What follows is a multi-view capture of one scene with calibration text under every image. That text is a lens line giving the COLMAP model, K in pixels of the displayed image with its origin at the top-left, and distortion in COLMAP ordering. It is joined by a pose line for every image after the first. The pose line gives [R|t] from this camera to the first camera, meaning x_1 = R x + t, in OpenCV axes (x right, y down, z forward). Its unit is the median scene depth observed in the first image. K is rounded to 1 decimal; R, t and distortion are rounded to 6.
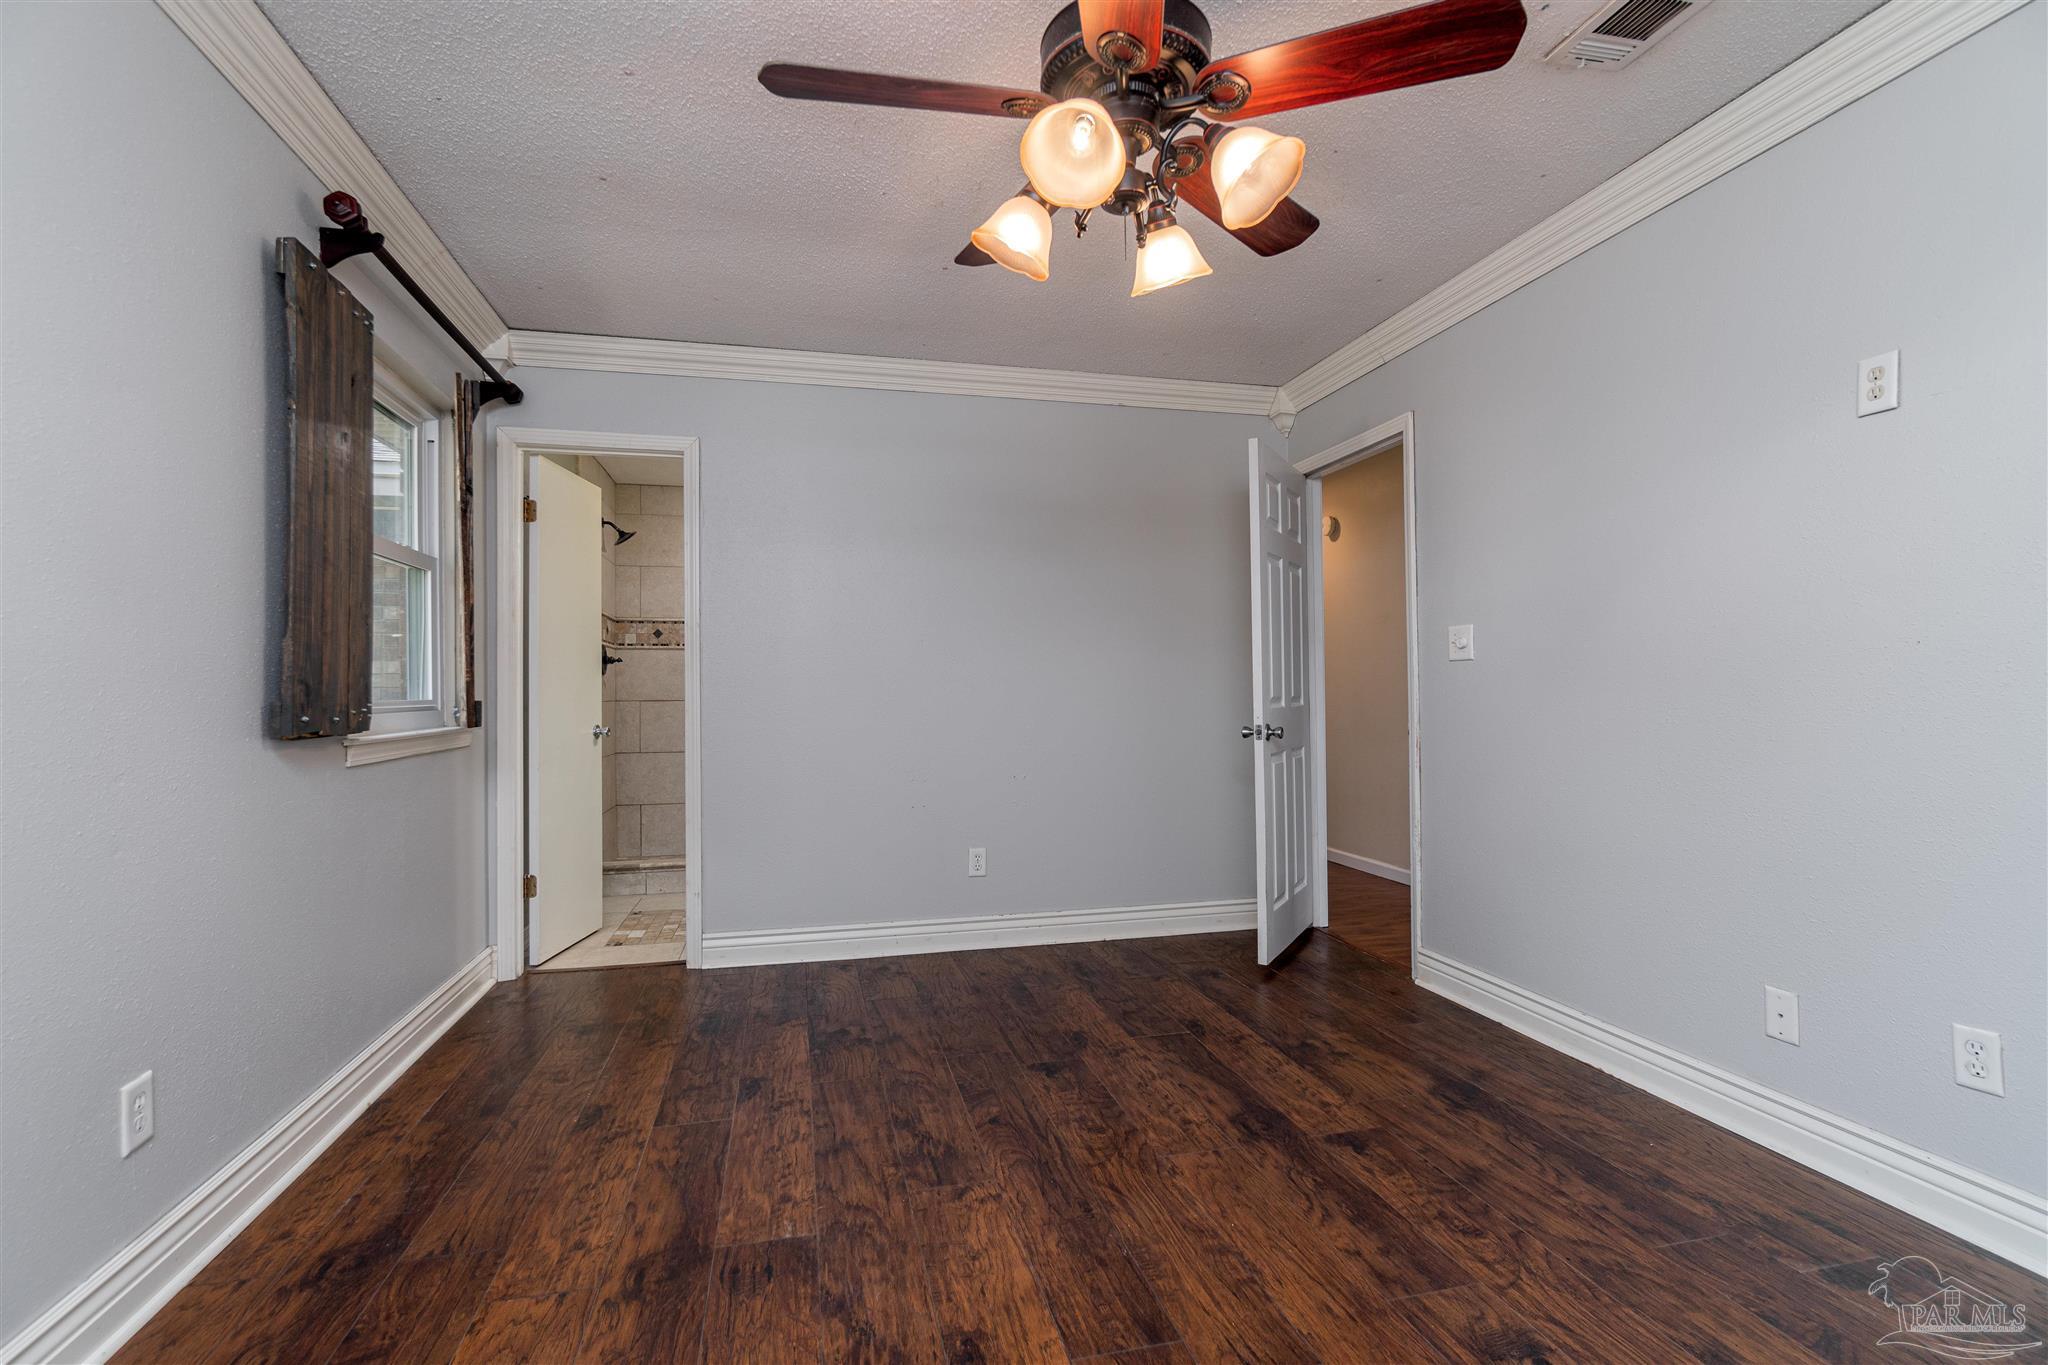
lens RADIAL K [[977.0, 0, 1023.2], [0, 977.0, 683.7], [0, 0, 1]] dist [-0.002087, -0.000419]
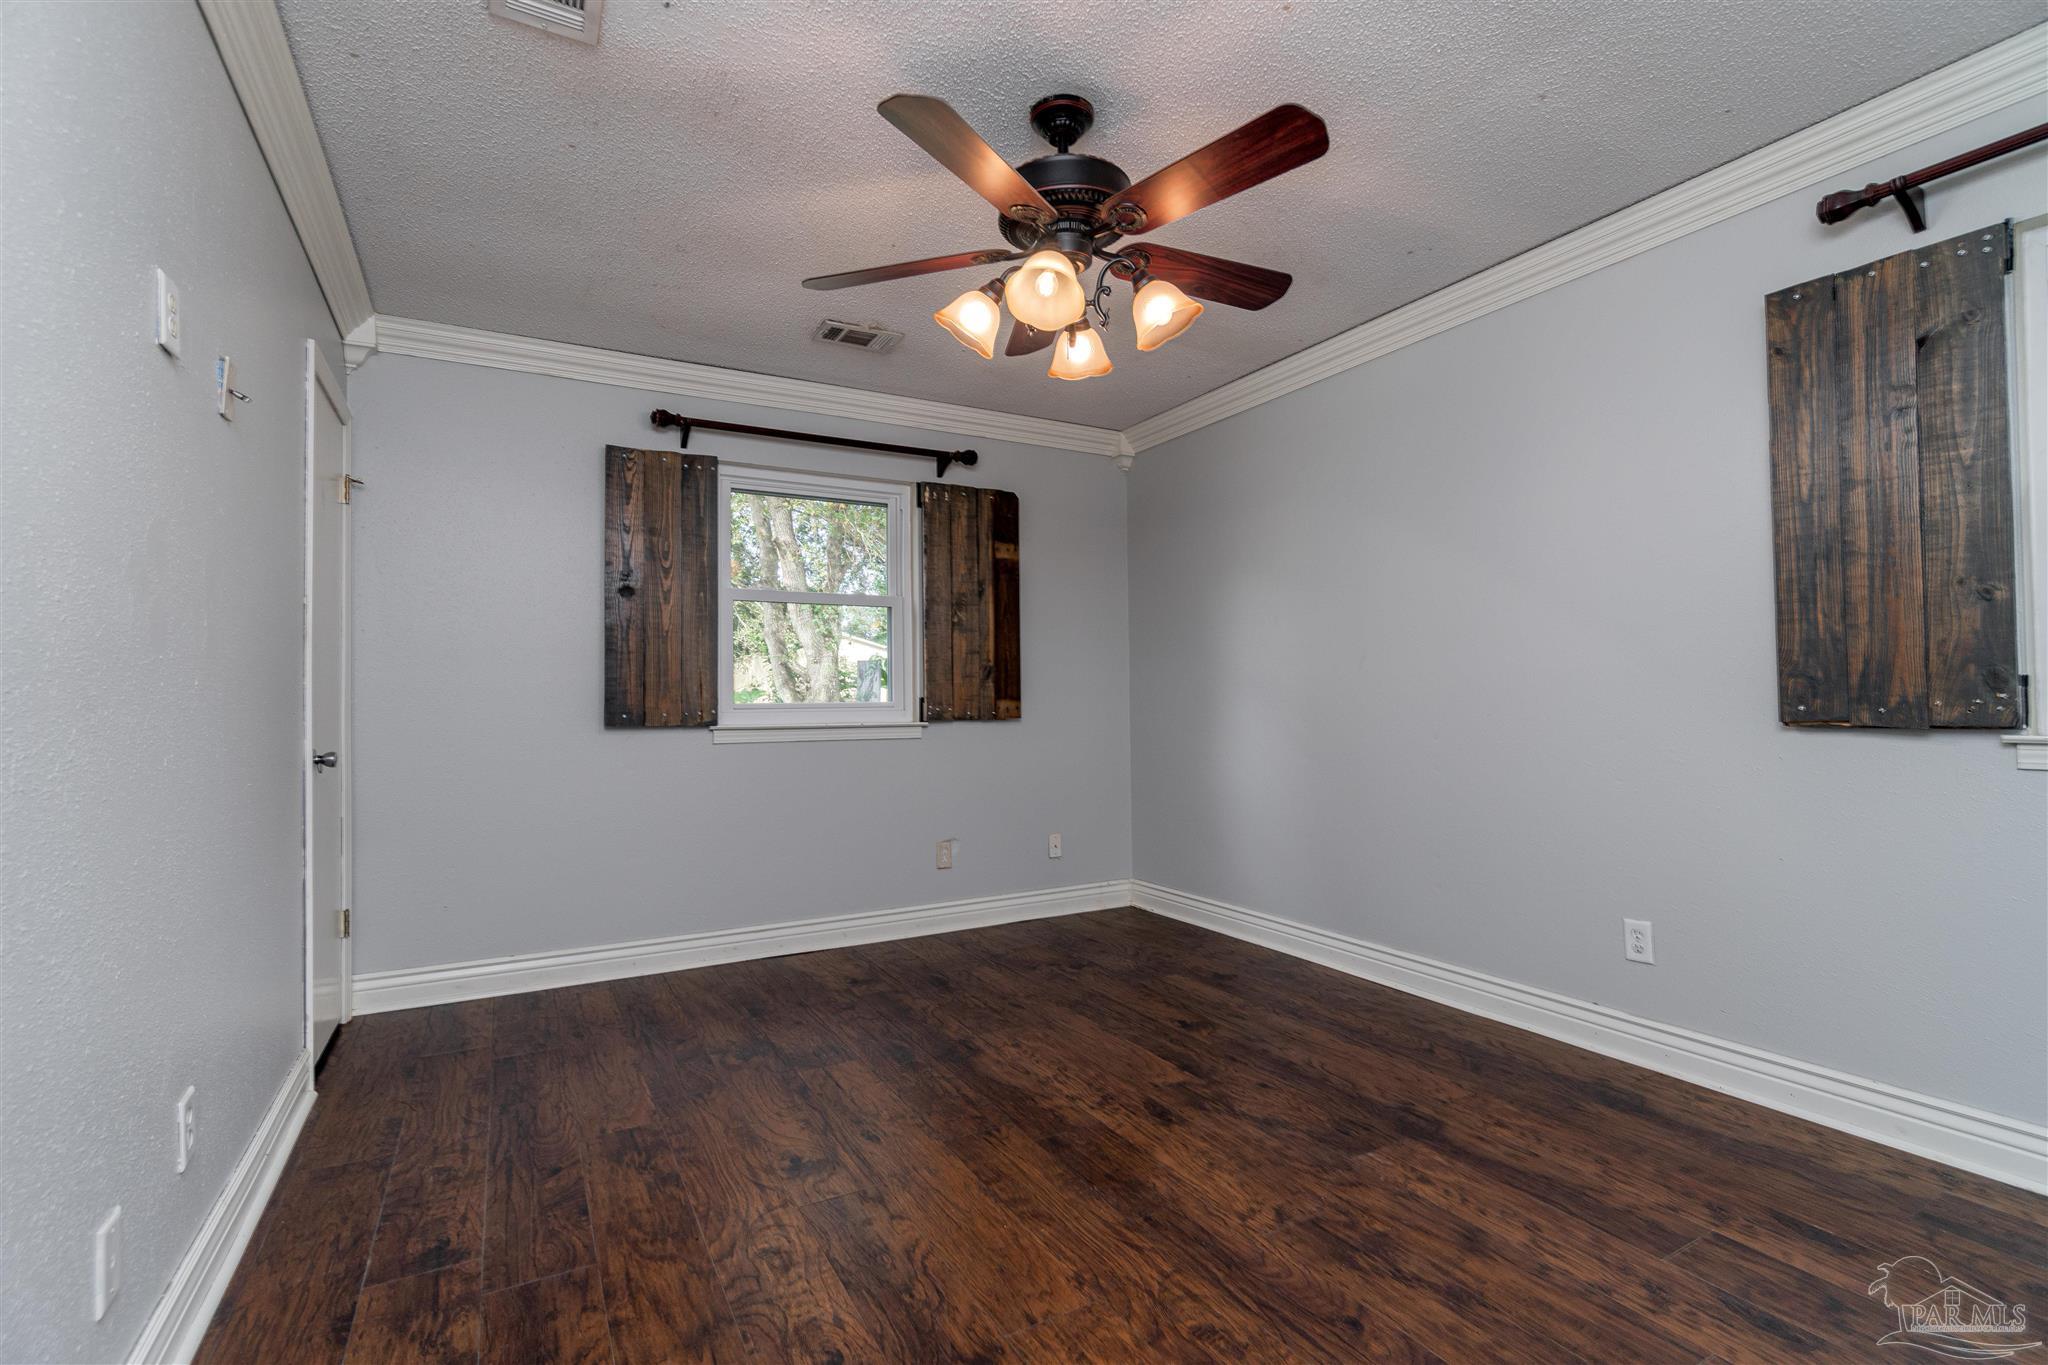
lens RADIAL K [[977.0, 0, 1025.5], [0, 977.0, 686.2], [0, 0, 1]] dist [-0.002087, -0.000419]
pose [[-0.966248, 0.014265, -0.257218, 0.419659], [0.020202, 0.999587, -0.020454, 0.013858], [0.256820, -0.024960, -0.966137, 1.875090]]
